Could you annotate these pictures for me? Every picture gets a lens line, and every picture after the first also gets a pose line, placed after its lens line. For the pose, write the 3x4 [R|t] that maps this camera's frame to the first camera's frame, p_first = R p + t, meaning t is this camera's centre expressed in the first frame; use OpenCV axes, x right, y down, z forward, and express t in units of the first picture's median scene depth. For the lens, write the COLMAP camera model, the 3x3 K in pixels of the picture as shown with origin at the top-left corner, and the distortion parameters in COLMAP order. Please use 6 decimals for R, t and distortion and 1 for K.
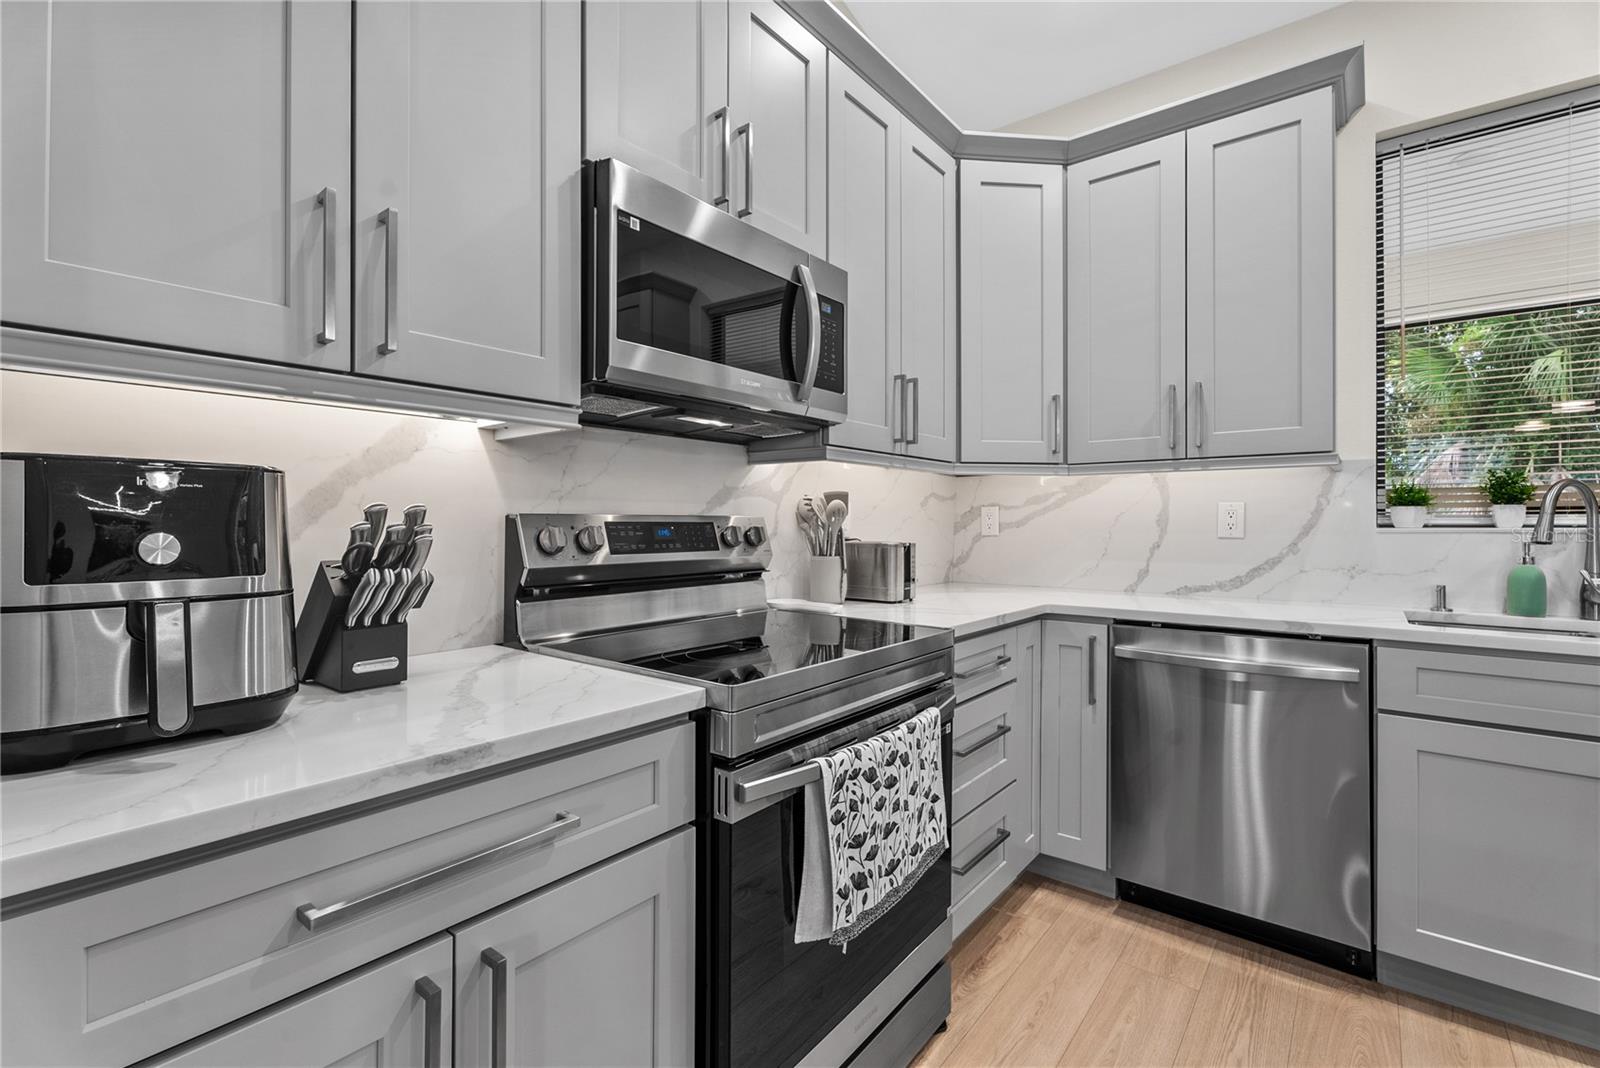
lens RADIAL K [[718.2, 0, 796.7], [0, 718.2, 512.4], [0, 0, 1]] dist [-0.000576, 0.000664]
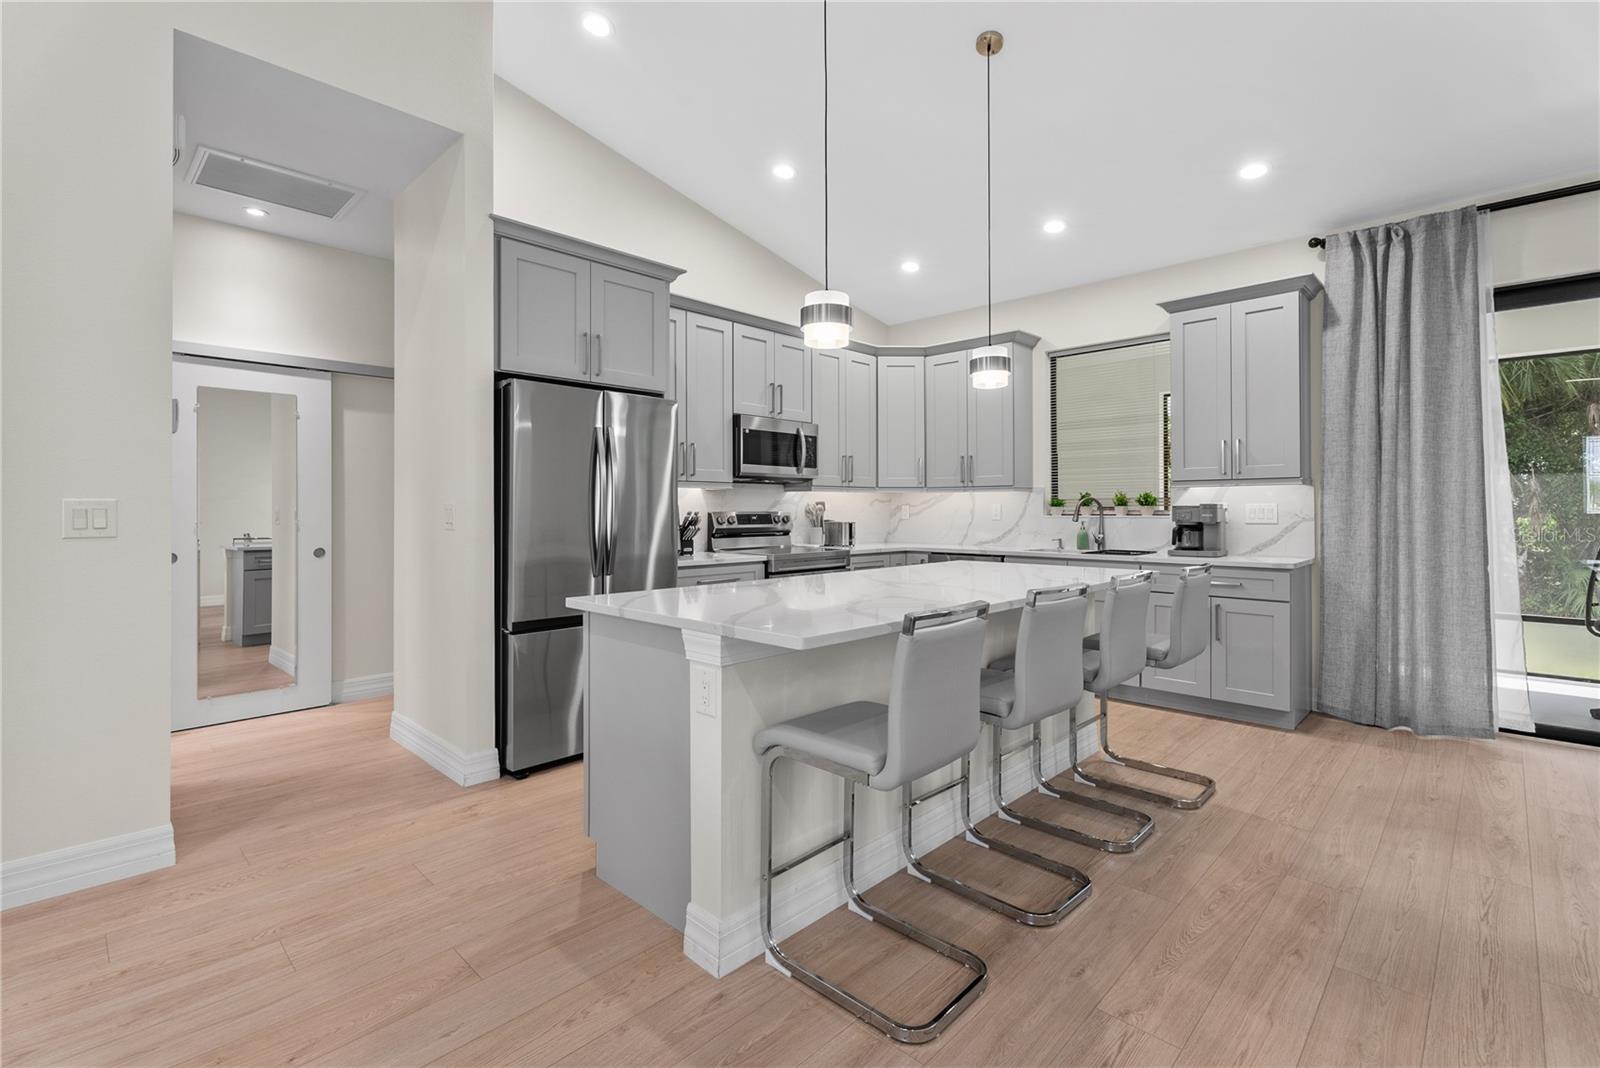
lens RADIAL K [[718.2, 0, 792.4], [0, 718.2, 506.2], [0, 0, 1]] dist [-0.000576, 0.000664]
pose [[0.994534, -0.002979, -0.104367, 0.264543], [0.003804, 0.999963, 0.007701, -0.038662], [0.104340, -0.008056, 0.994509, -1.815402]]
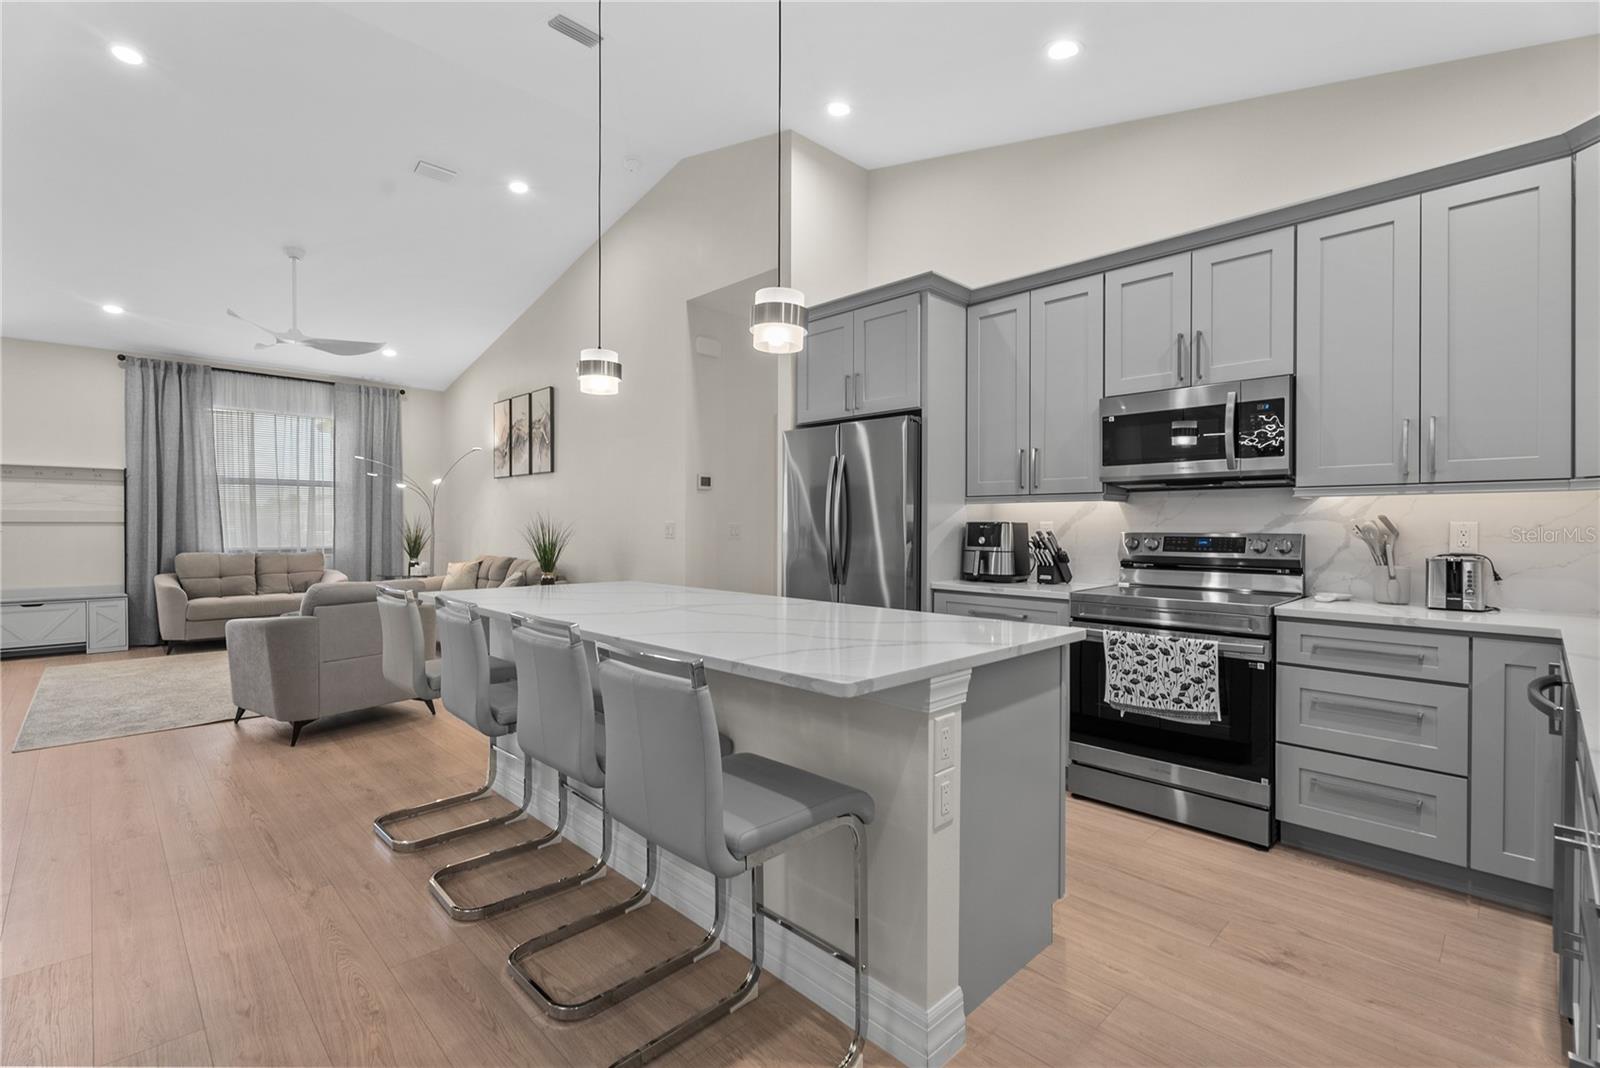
lens RADIAL K [[718.2, 0, 797.5], [0, 718.2, 531.8], [0, 0, 1]] dist [-0.000576, 0.000664]
pose [[-0.118394, 0.001805, -0.992965, 1.745573], [0.007529, 0.999971, 0.000920, -0.009107], [0.992938, -0.007367, -0.118404, 0.144692]]
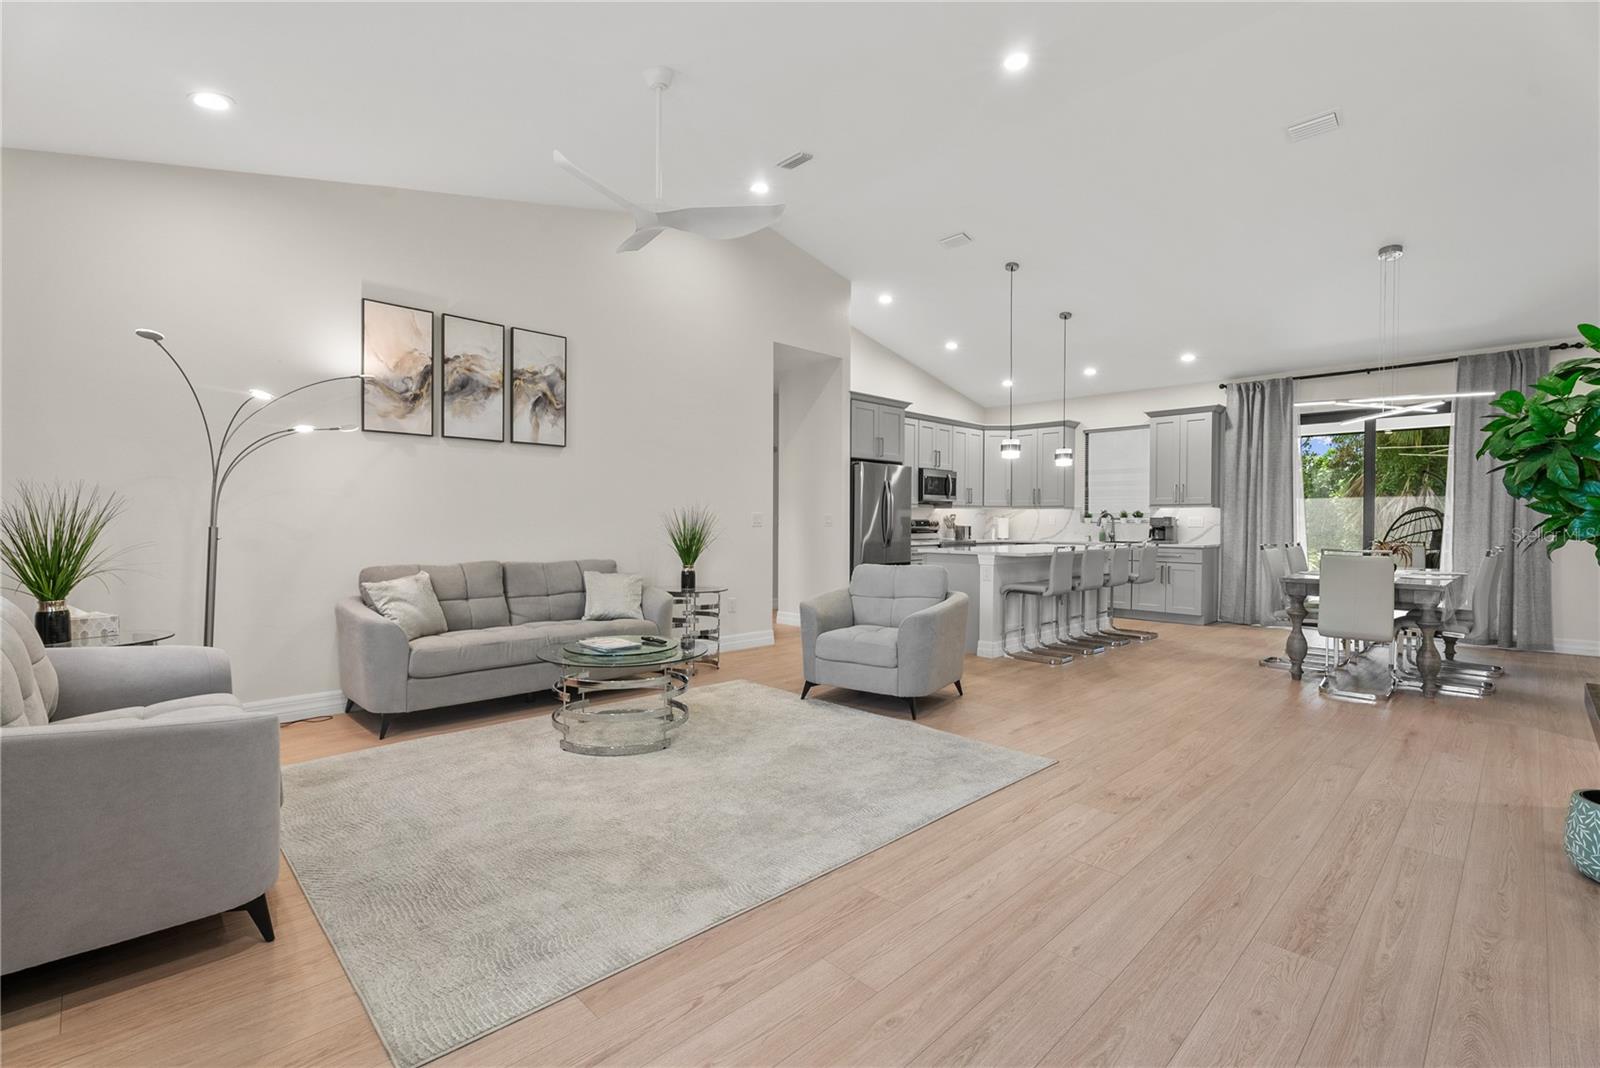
lens RADIAL K [[718.2, 0, 793.1], [0, 718.2, 527.4], [0, 0, 1]] dist [-0.000576, 0.000664]
pose [[0.992575, 0.004805, -0.121540, -0.463972], [-0.002103, 0.999748, 0.022353, -0.052547], [0.121616, -0.021932, 0.992335, -4.241338]]
